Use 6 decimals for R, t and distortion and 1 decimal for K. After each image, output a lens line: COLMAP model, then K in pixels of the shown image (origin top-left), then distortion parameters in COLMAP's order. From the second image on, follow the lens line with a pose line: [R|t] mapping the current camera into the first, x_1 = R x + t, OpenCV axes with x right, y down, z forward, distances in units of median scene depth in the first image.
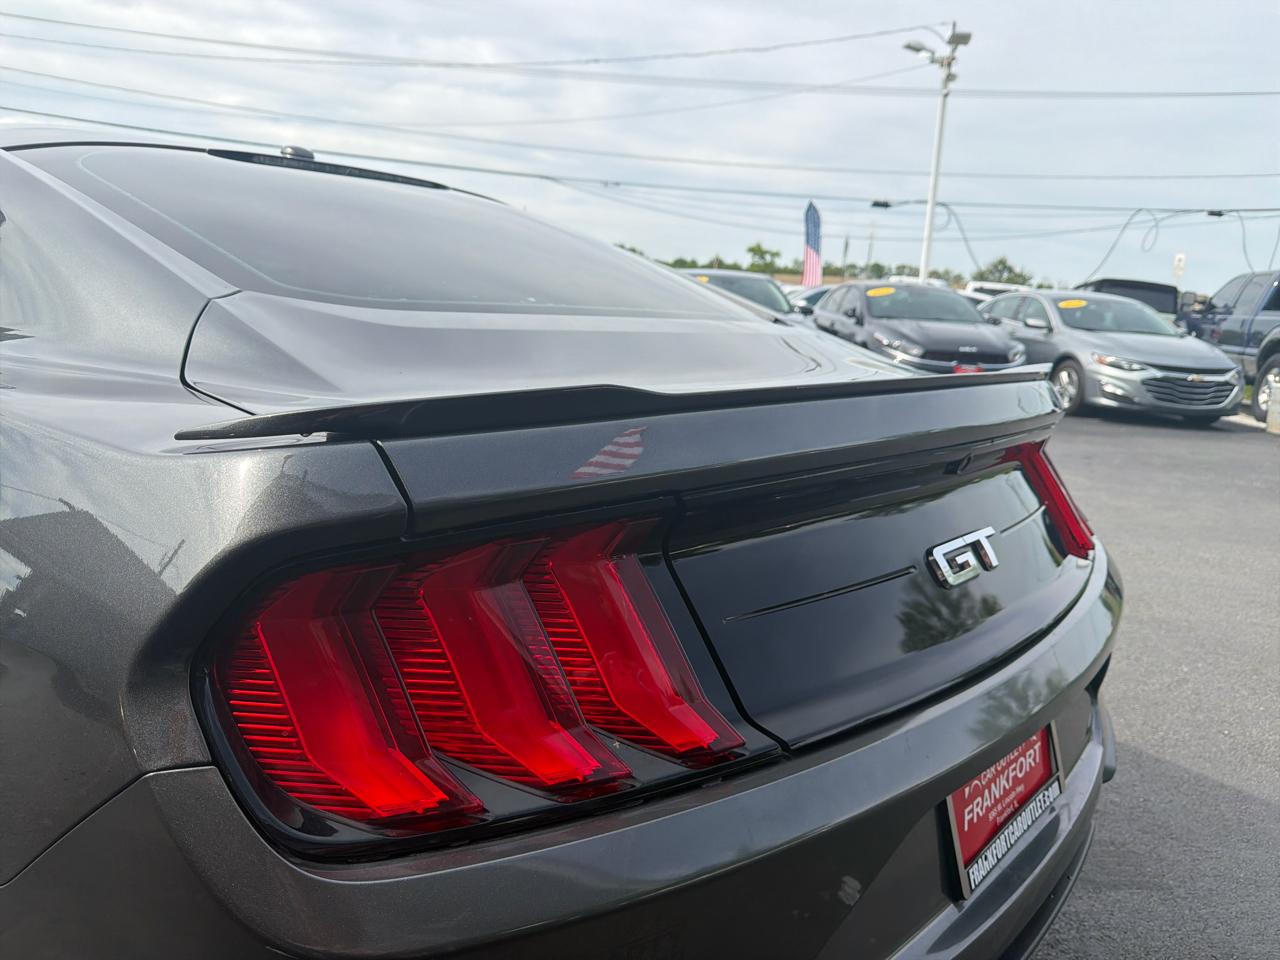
lens RADIAL K [[910.1, 0, 636.4], [0, 910.1, 478.5], [0, 0, 1]] dist [0.009132, -0.020706]
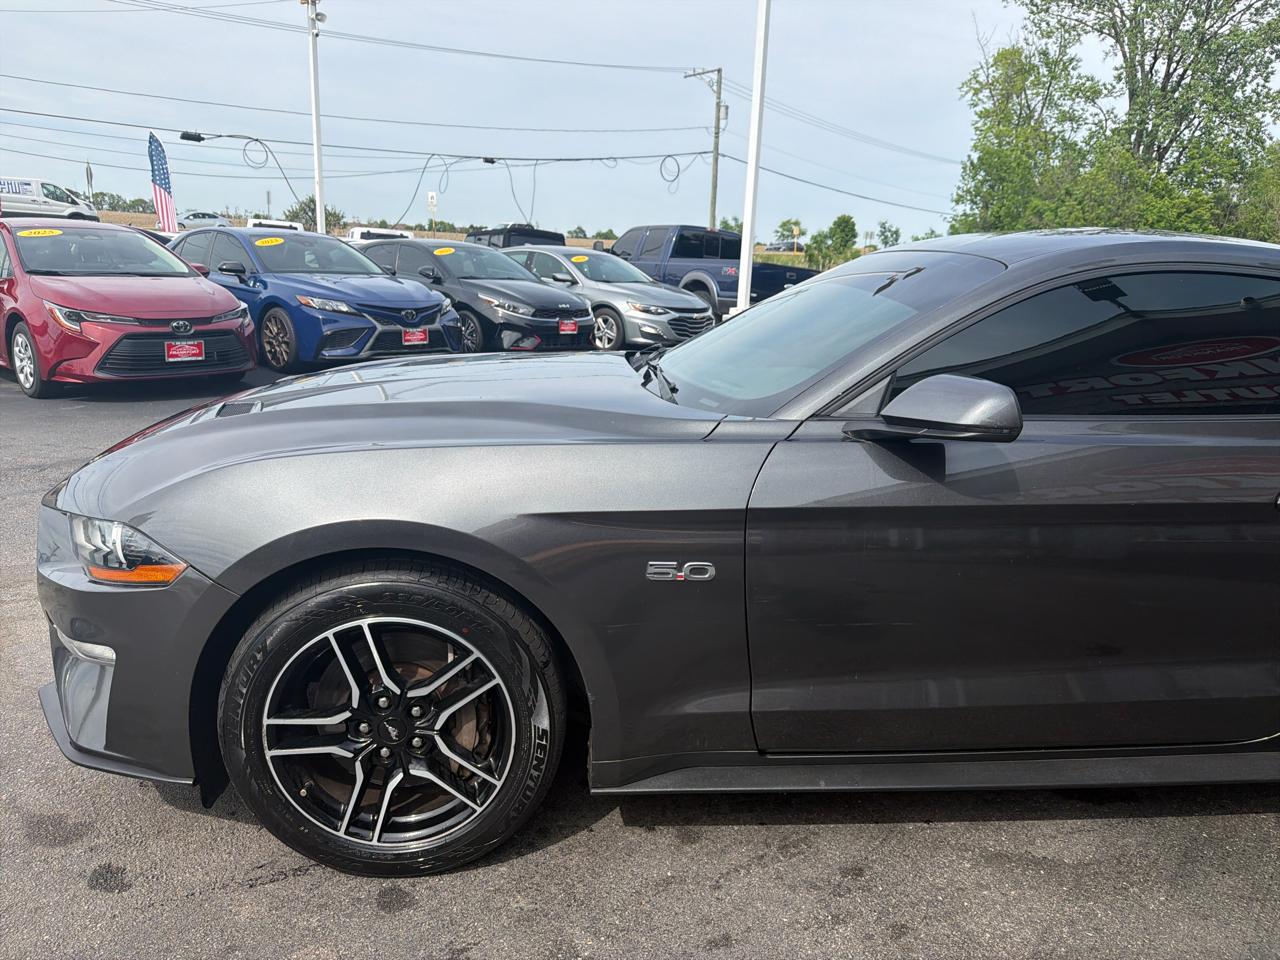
lens RADIAL K [[910.1, 0, 633.7], [0, 910.1, 482.5], [0, 0, 1]] dist [0.009132, -0.020706]
pose [[0.698738, -0.200370, 0.686744, -0.401159], [0.146784, 0.979705, 0.136500, -0.066171], [-0.700157, 0.005425, 0.713968, 0.127946]]
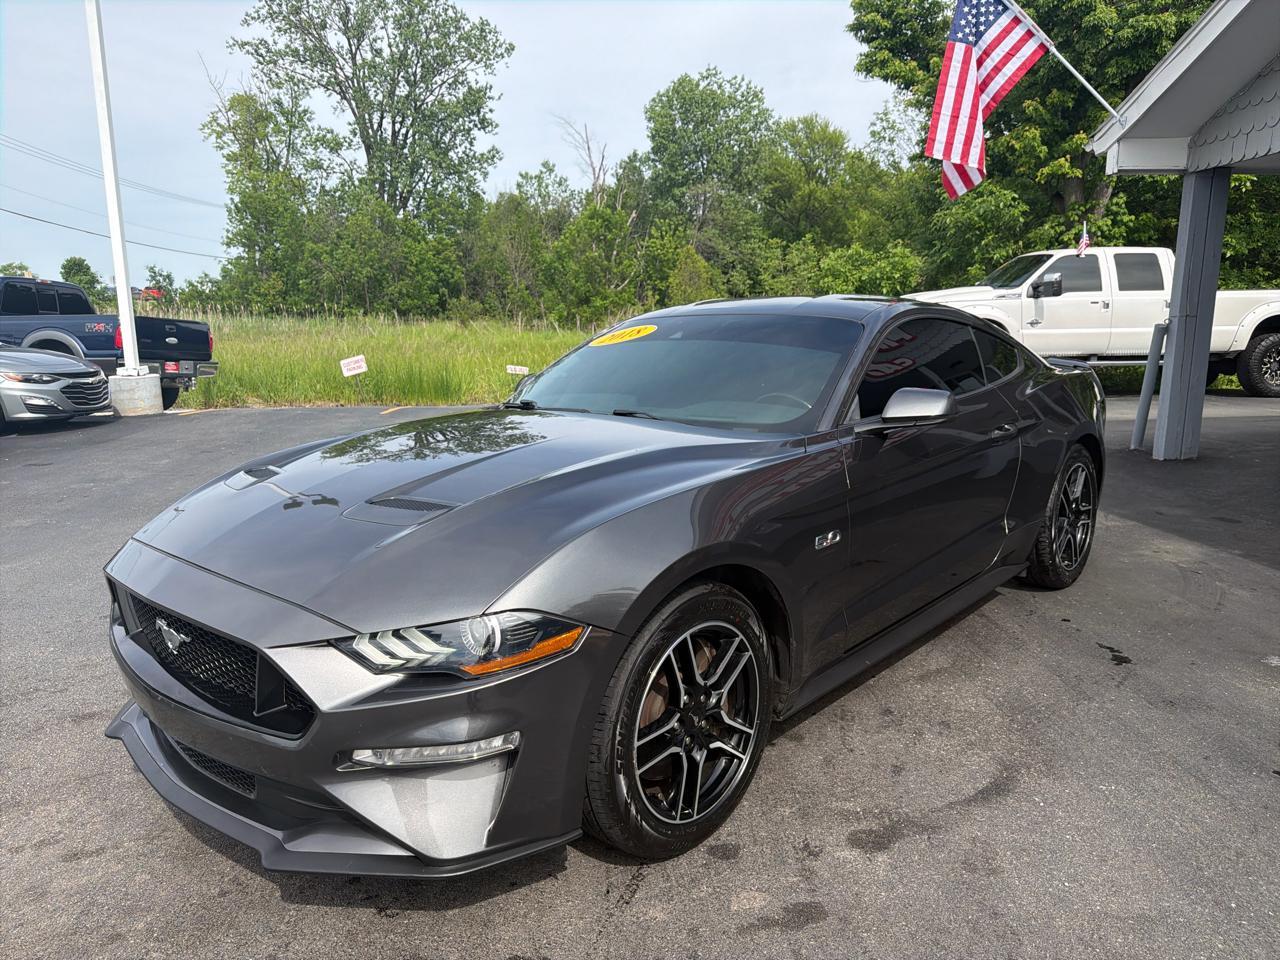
lens RADIAL K [[910.1, 0, 647.2], [0, 910.1, 482.9], [0, 0, 1]] dist [0.009132, -0.020706]
pose [[-0.003694, -0.243417, 0.969915, -0.530638], [0.212009, 0.947682, 0.238645, -0.114012], [-0.977261, 0.206512, 0.048106, 0.290089]]
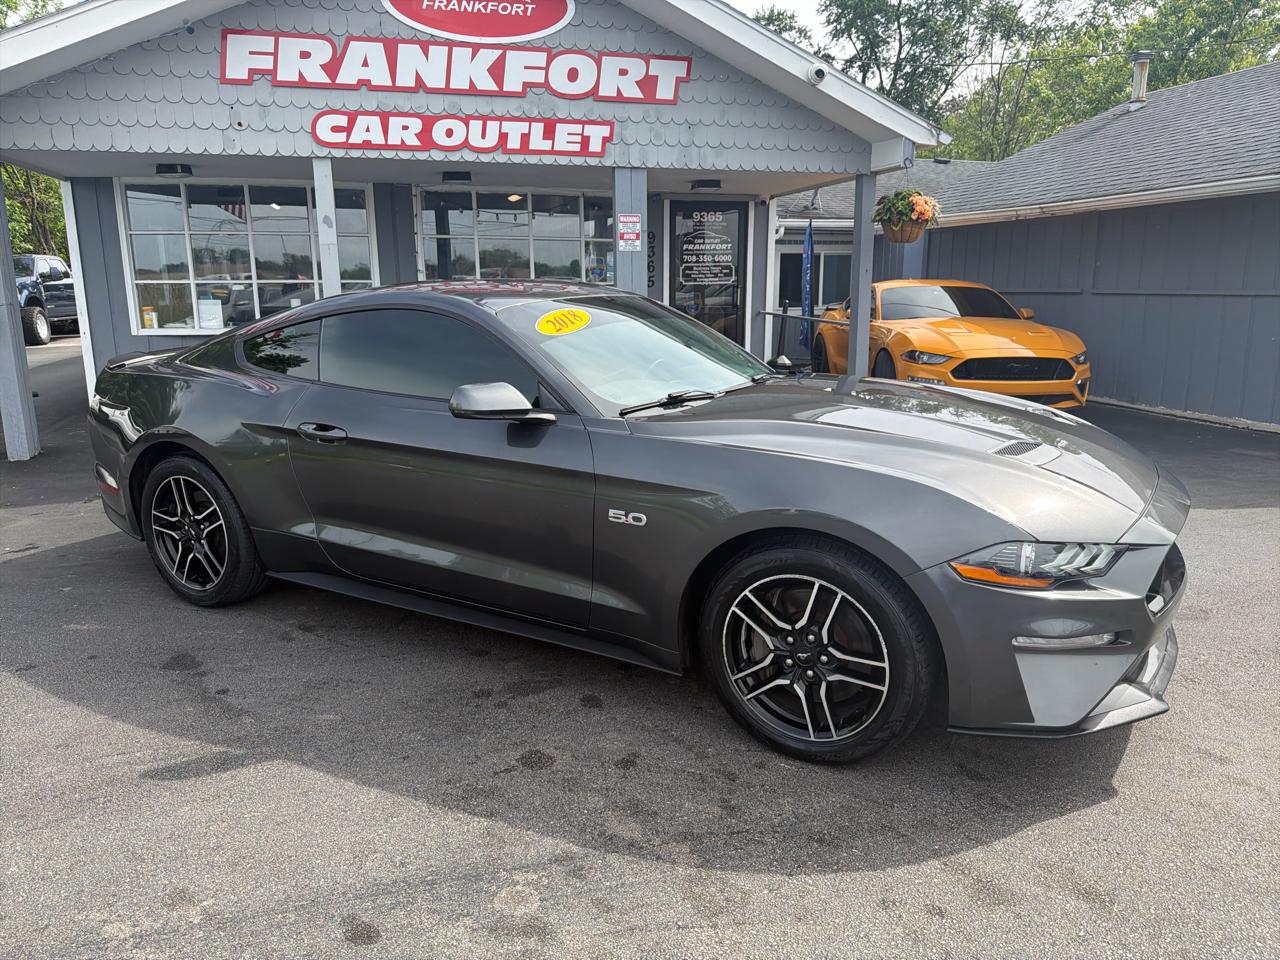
lens RADIAL K [[905.0, 0, 645.0], [0, 905.0, 481.1], [0, 0, 1]] dist [0.027509, -0.044889]
pose [[-0.973254, 0.000983, -0.229730, -0.079997], [-0.091617, 0.915370, 0.392052, -0.166497], [0.210673, 0.402613, -0.890797, 0.650239]]
